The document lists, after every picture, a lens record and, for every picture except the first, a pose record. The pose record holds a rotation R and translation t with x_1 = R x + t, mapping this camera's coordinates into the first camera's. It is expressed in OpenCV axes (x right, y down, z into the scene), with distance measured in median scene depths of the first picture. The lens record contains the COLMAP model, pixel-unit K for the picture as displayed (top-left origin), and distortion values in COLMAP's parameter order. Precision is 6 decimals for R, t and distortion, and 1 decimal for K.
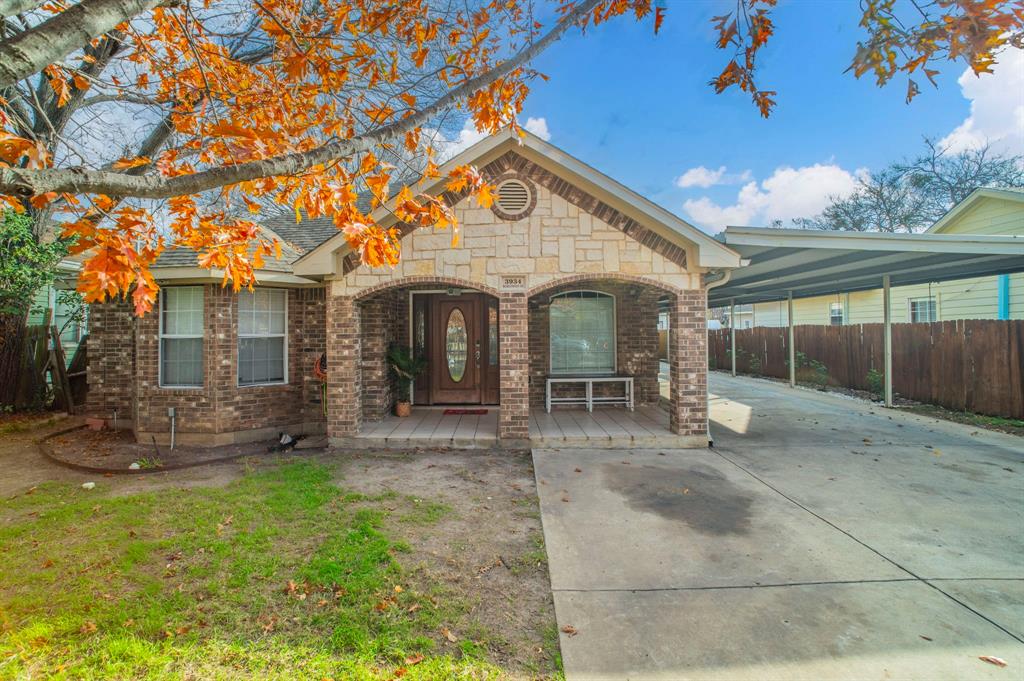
lens RADIAL K [[462.3, 0, 512.0], [0, 462.3, 340.5], [0, 0, 1]] dist [-0.076987, 0.000149]
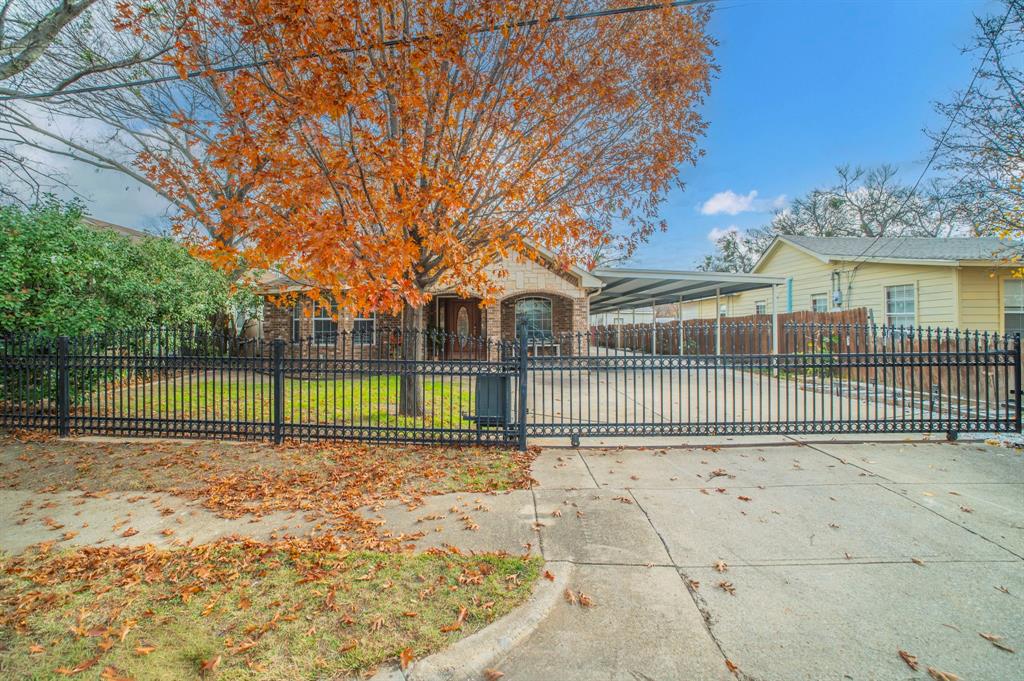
lens RADIAL K [[462.3, 0, 512.0], [0, 462.3, 340.5], [0, 0, 1]] dist [-0.076987, 0.000149]
pose [[0.999629, 0.004511, 0.026857, 0.024925], [-0.004532, 0.999989, 0.000727, 0.068271], [-0.026853, -0.000848, 0.999639, -0.891523]]
